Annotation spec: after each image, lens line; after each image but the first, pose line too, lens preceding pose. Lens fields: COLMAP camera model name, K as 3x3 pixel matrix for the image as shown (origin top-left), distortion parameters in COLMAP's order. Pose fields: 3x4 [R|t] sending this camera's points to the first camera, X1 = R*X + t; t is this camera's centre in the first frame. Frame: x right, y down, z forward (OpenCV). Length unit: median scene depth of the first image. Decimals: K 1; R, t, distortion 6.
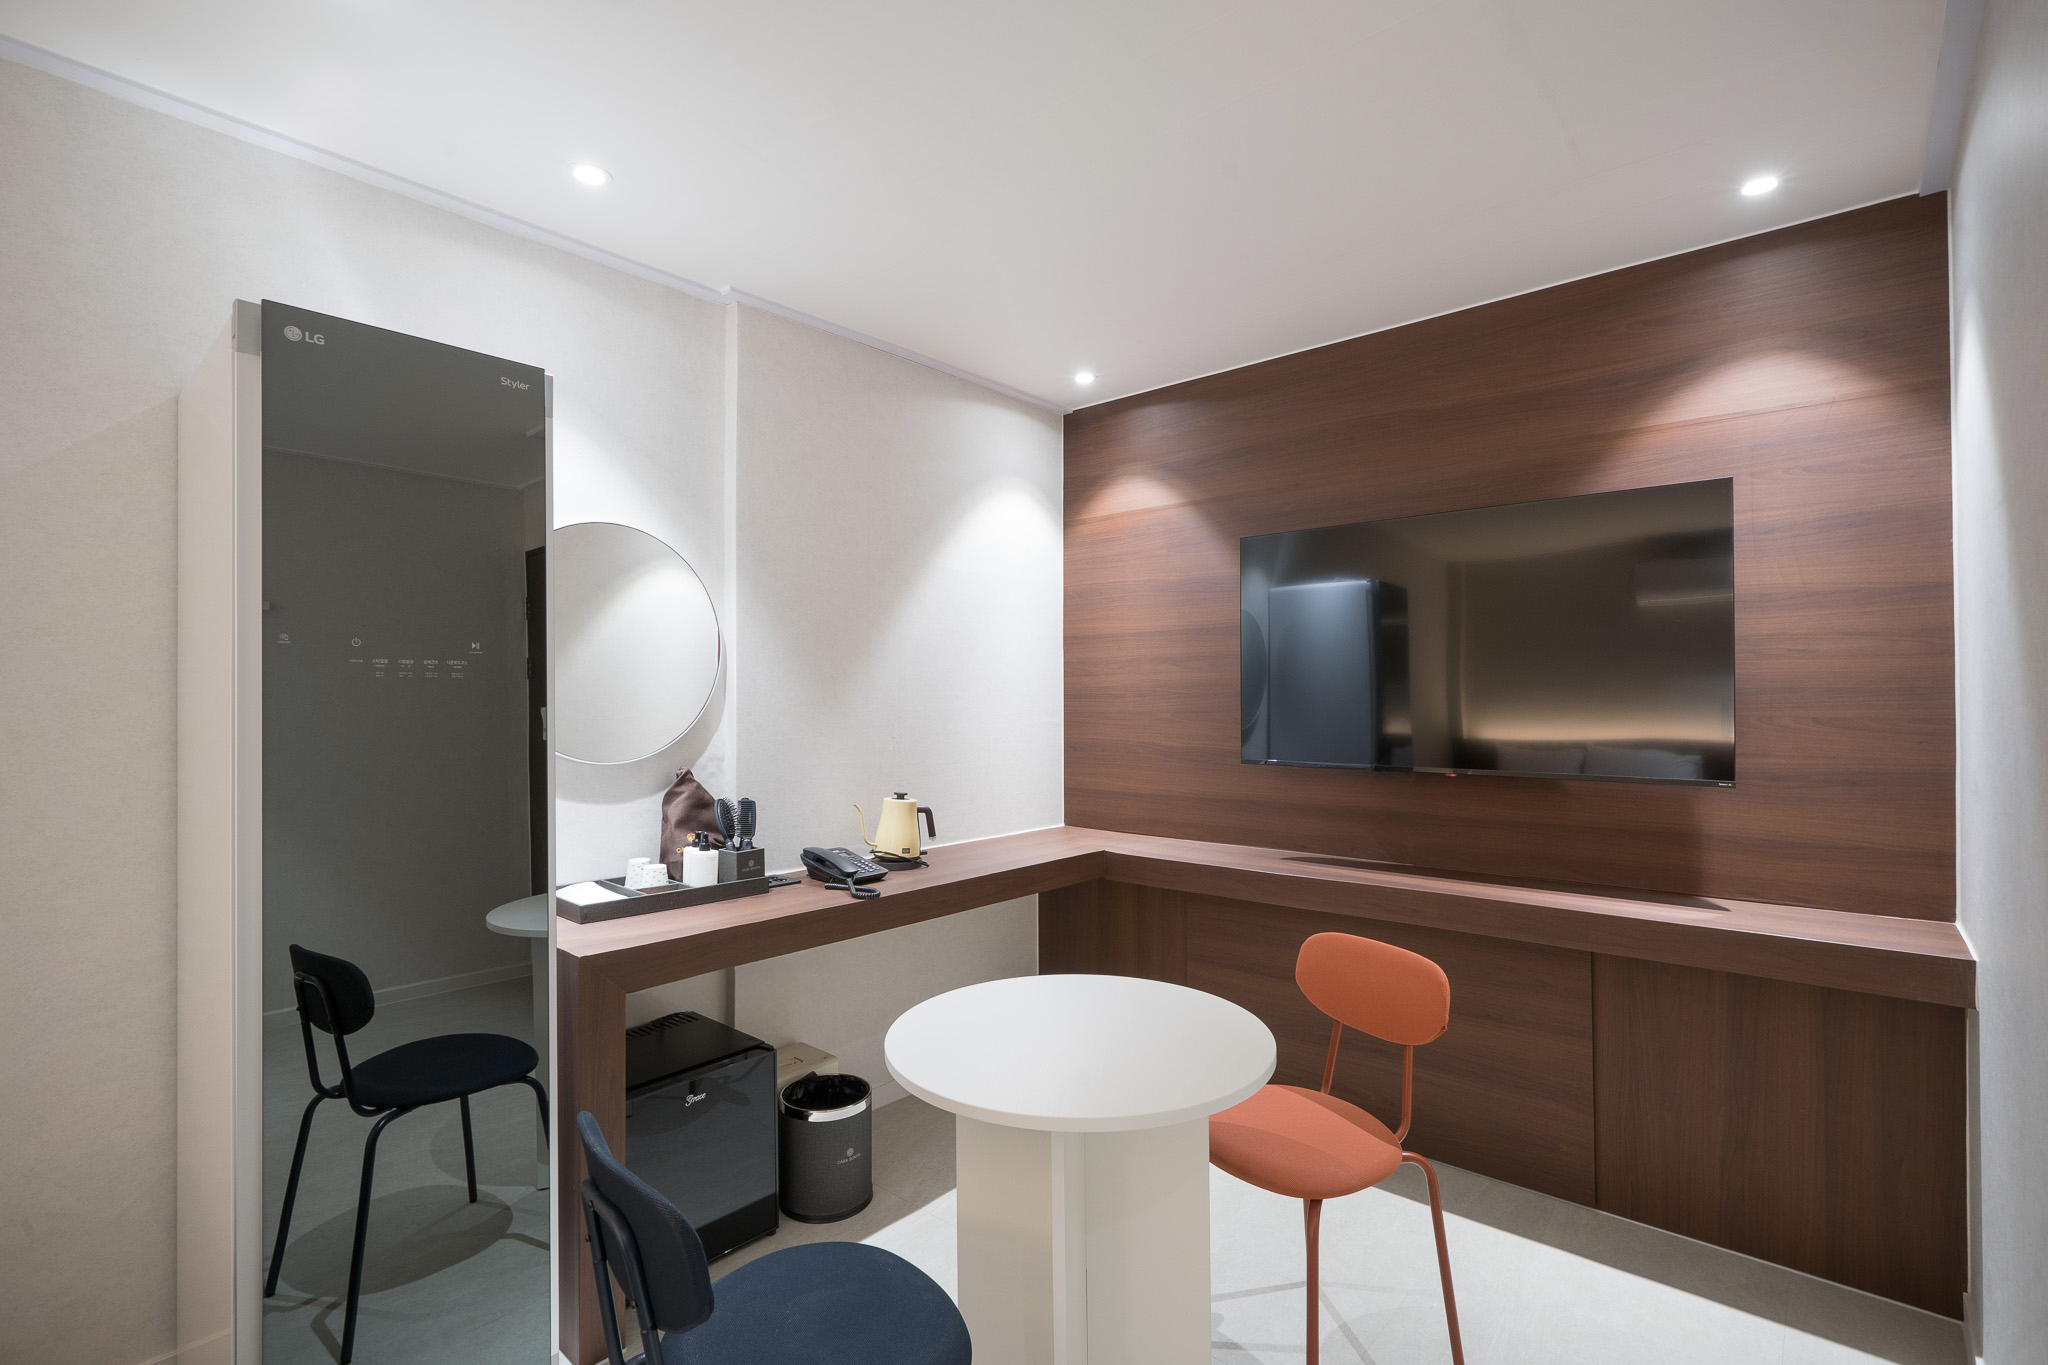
lens RADIAL K [[949.4, 0, 1020.7], [0, 949.4, 690.4], [0, 0, 1]] dist [-0.000740, -0.000292]
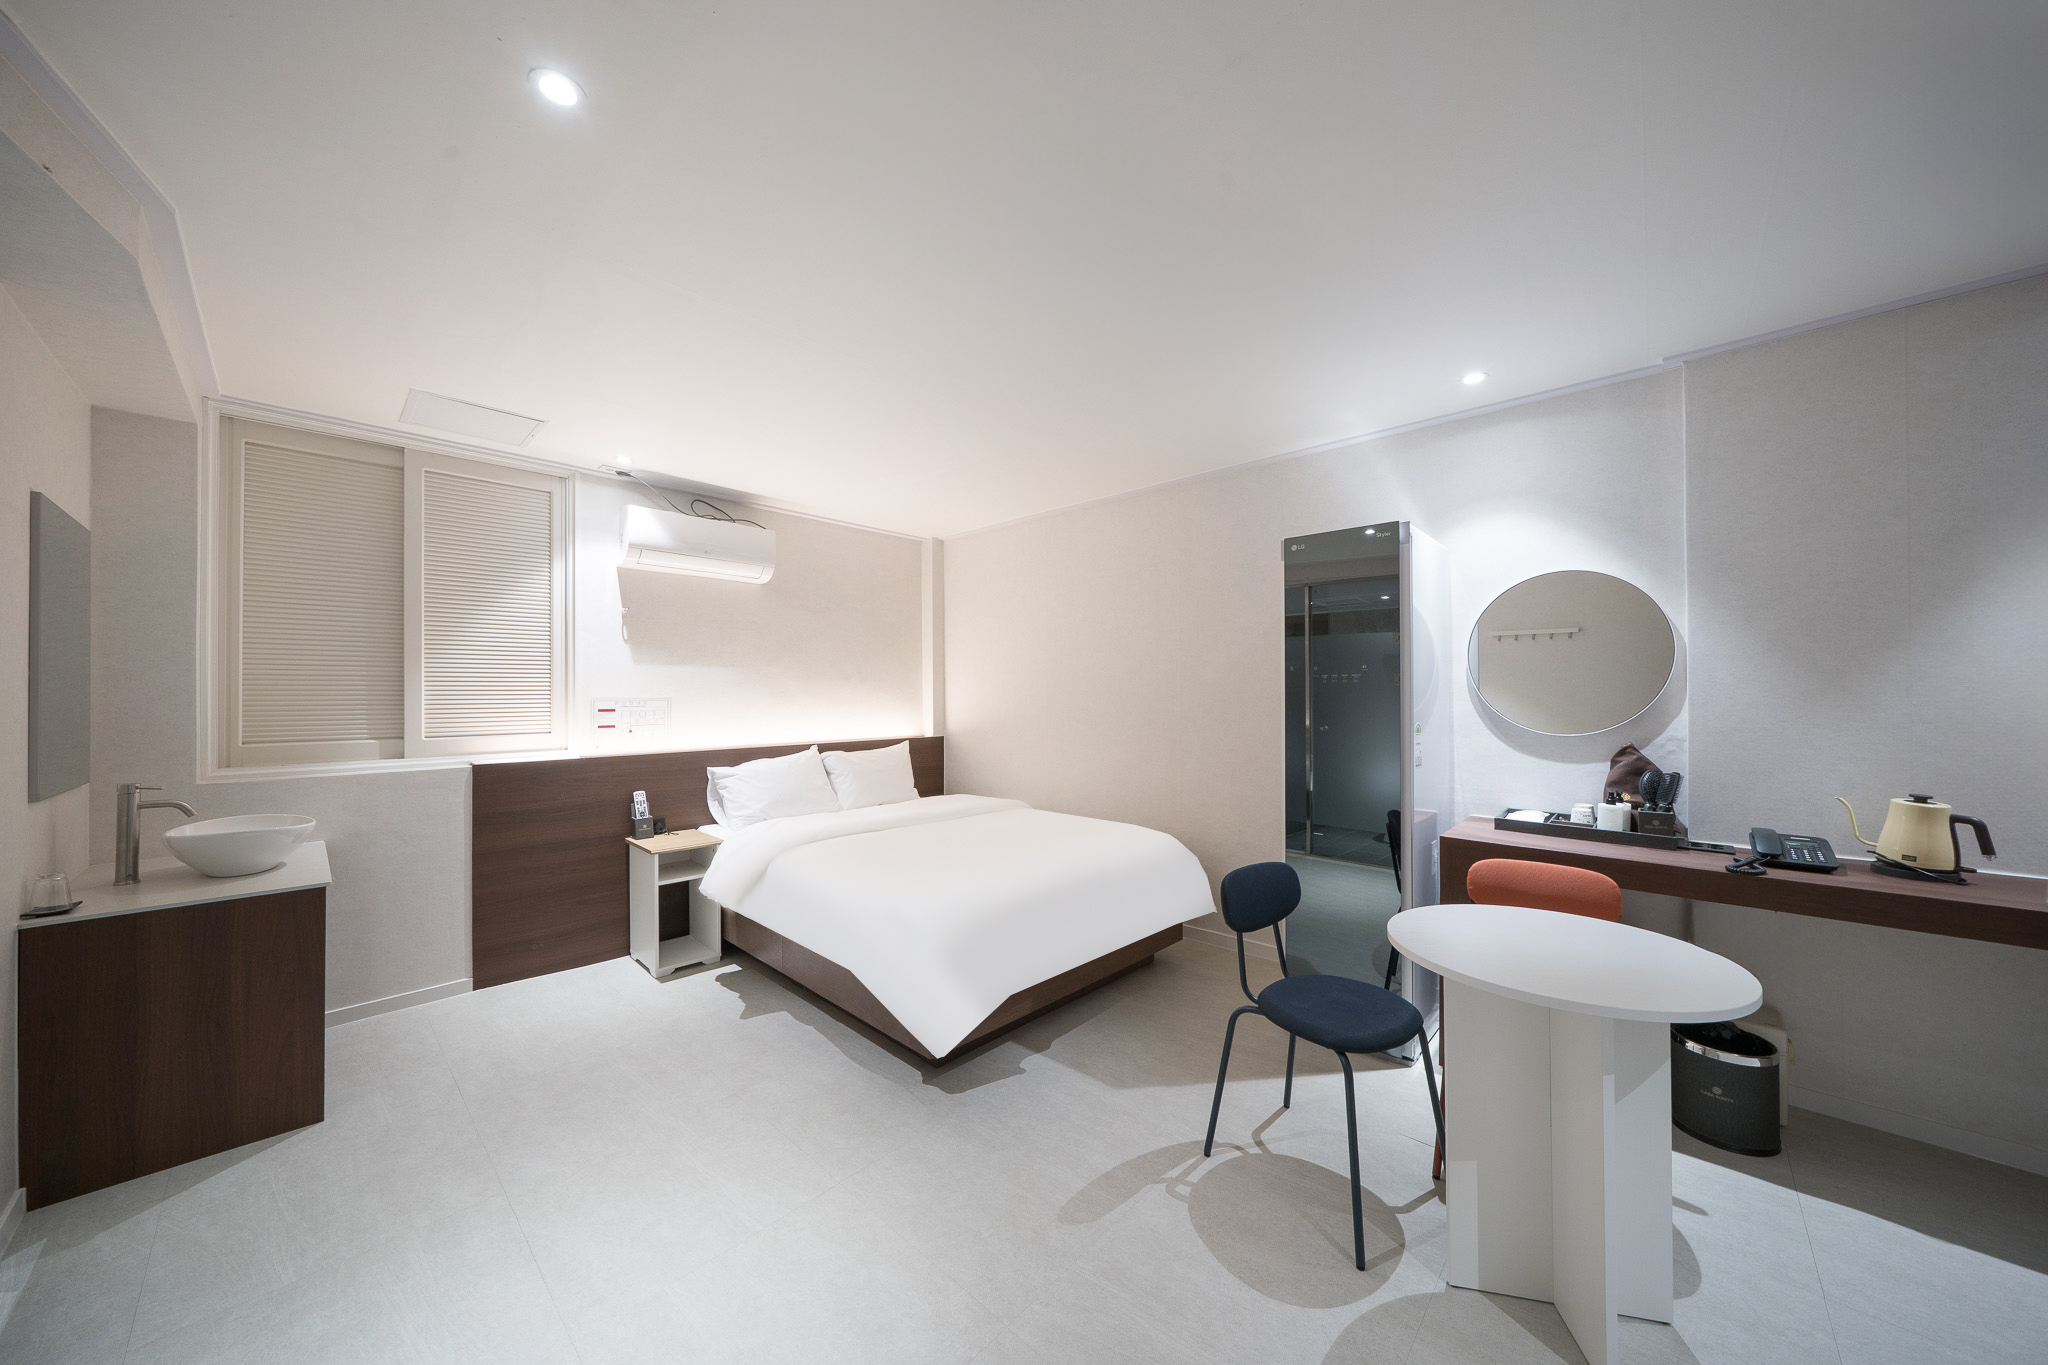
lens RADIAL K [[703.5, 0, 1007.3], [0, 703.5, 688.8], [0, 0, 1]] dist [0.012290, 0.000025]
pose [[-0.047886, 0.001477, -0.998852, 0.673378], [0.012723, 0.999919, 0.000868, -0.006054], [0.998772, -0.012666, -0.047901, 0.187025]]
